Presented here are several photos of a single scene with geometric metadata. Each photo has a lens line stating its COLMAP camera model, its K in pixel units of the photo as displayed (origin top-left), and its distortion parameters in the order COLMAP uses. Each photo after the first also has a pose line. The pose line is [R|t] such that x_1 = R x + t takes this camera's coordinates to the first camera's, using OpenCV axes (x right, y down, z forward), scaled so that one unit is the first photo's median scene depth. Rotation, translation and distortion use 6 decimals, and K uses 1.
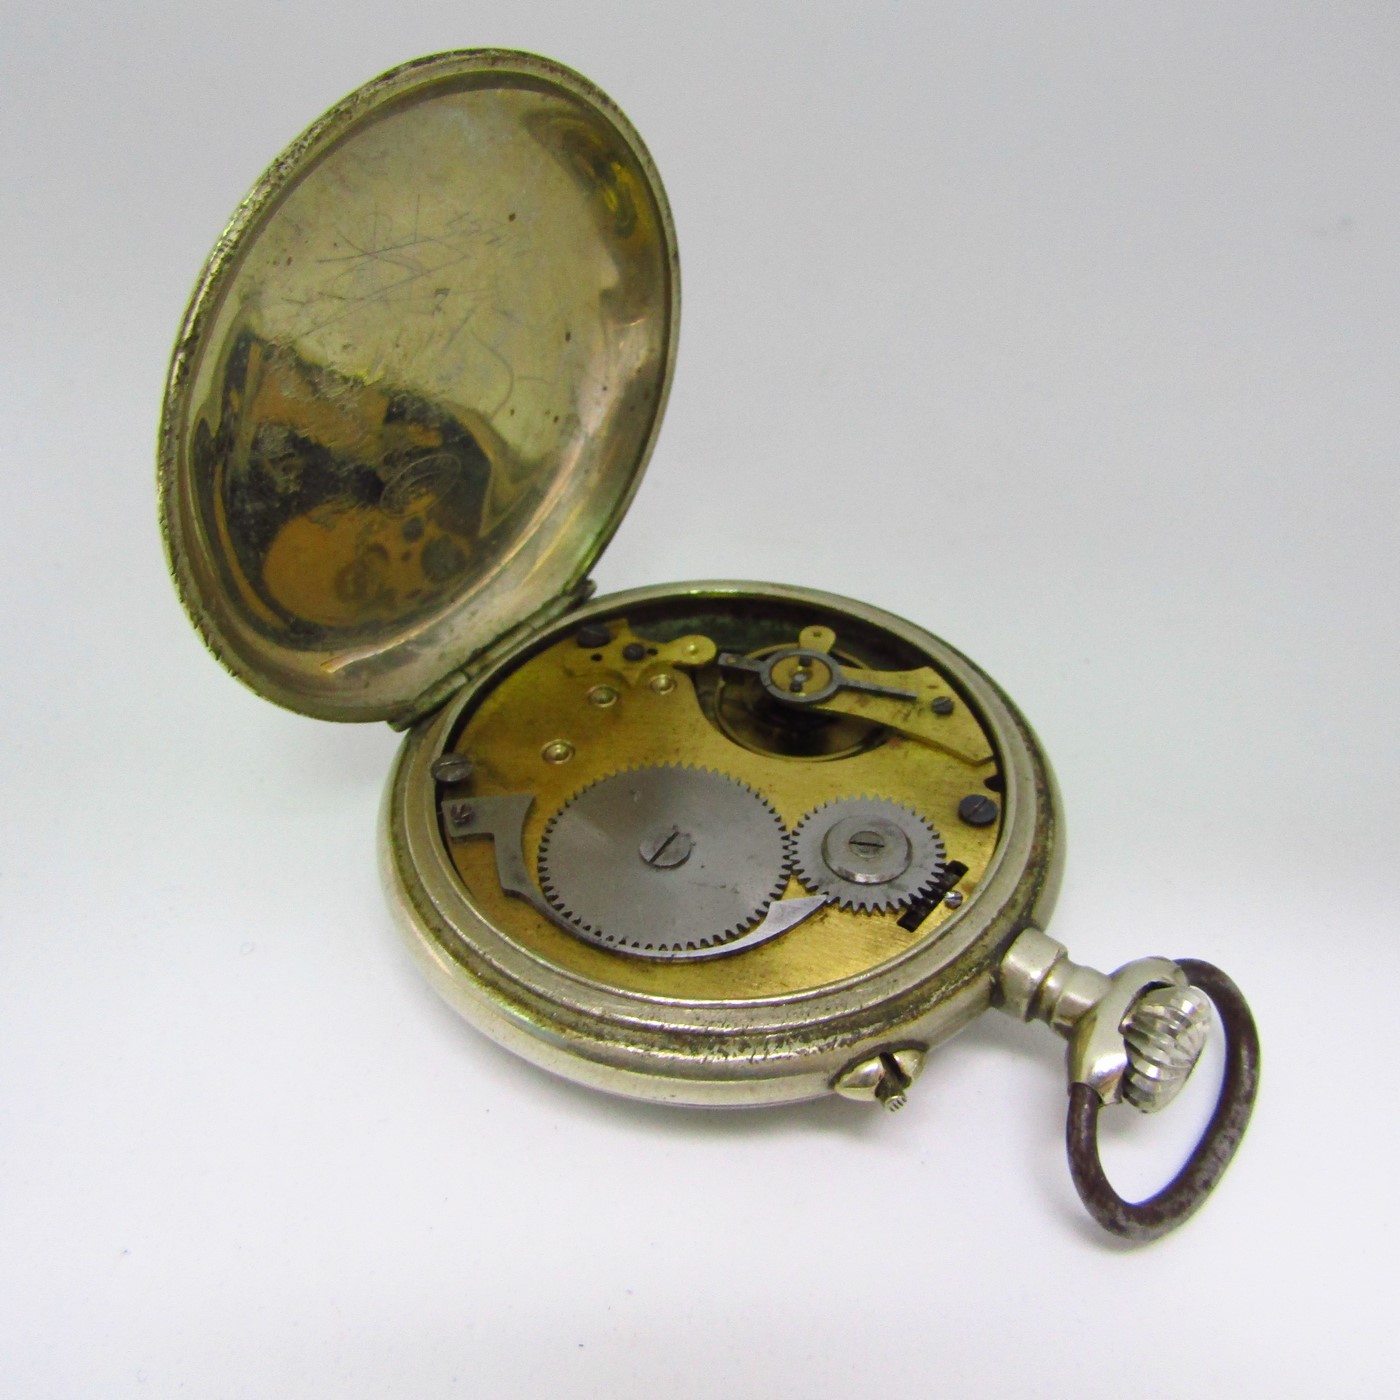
lens RADIAL K [[1602.7, 0, 700.0], [0, 1602.7, 700.0], [0, 0, 1]] dist [0.009304, 0.008858]
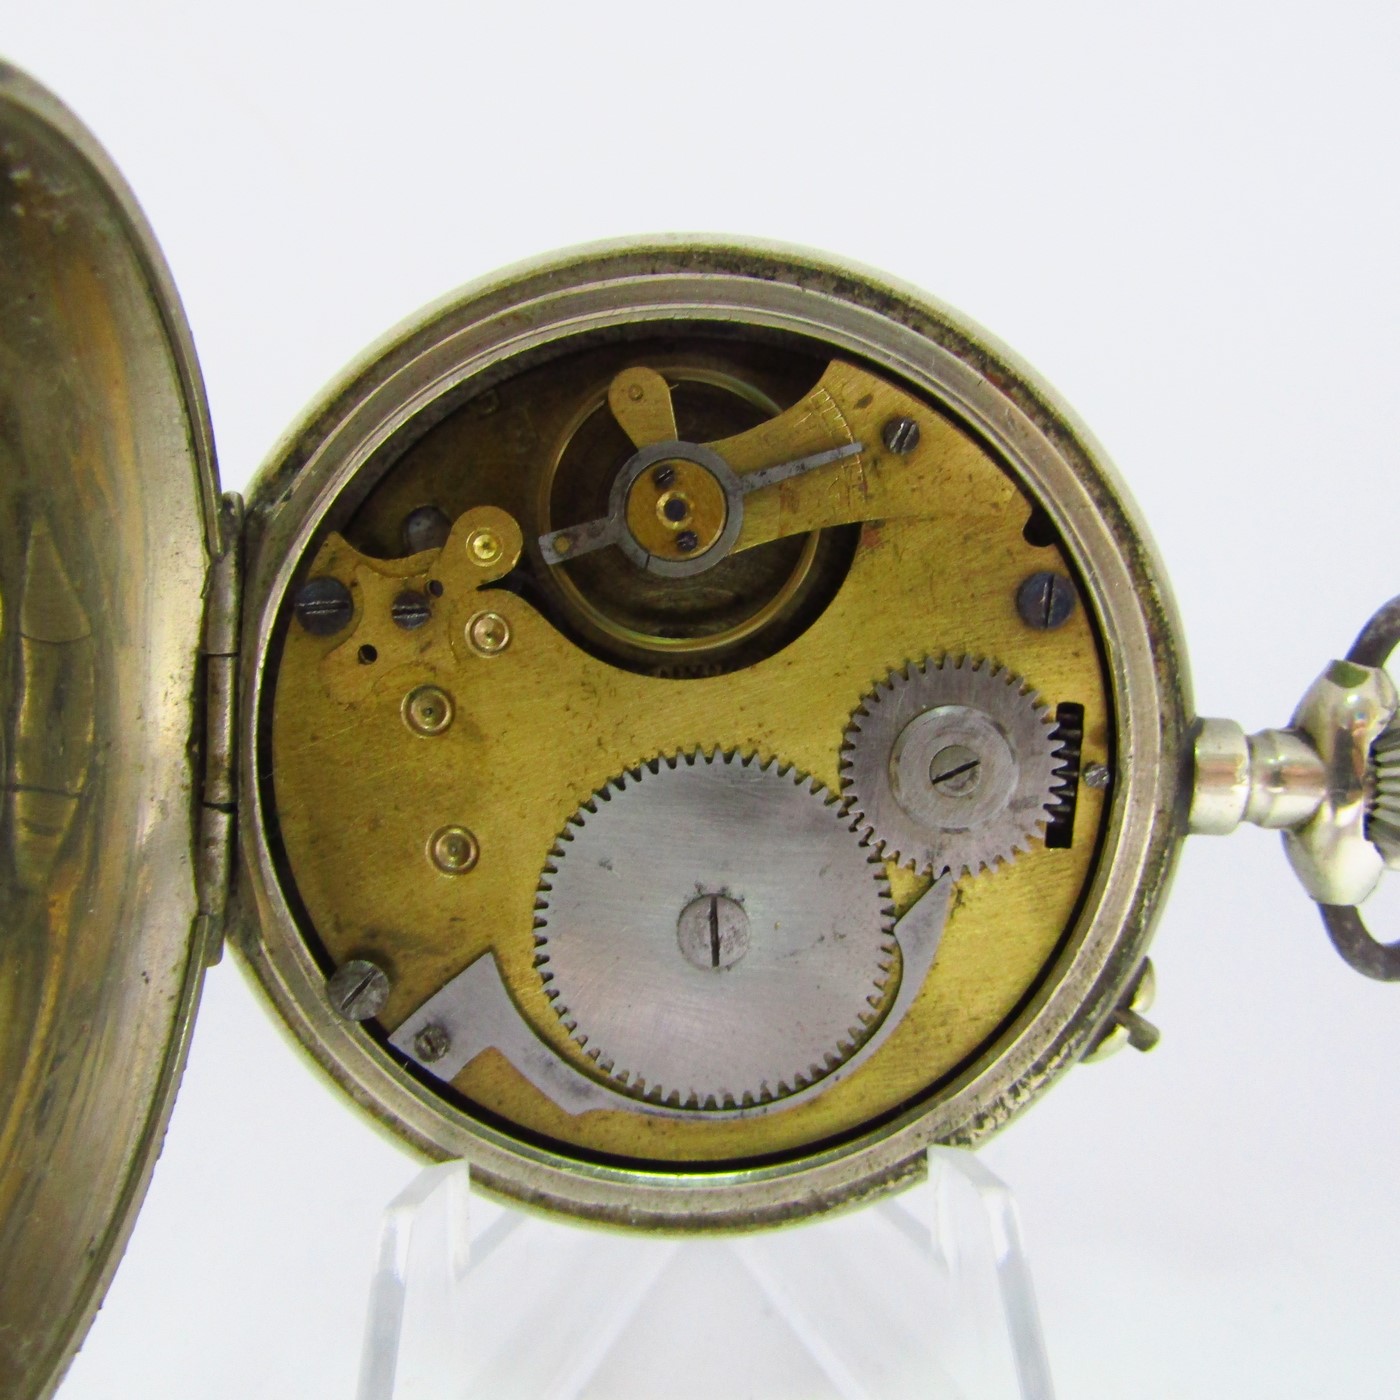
lens RADIAL K [[1602.7, 0, 700.0], [0, 1602.7, 700.0], [0, 0, 1]] dist [0.009304, 0.008858]
pose [[0.816671, -0.576127, -0.033561, 0.050179], [0.362552, 0.466941, 0.806550, -0.479052], [-0.449004, -0.670853, 0.590213, 0.602204]]
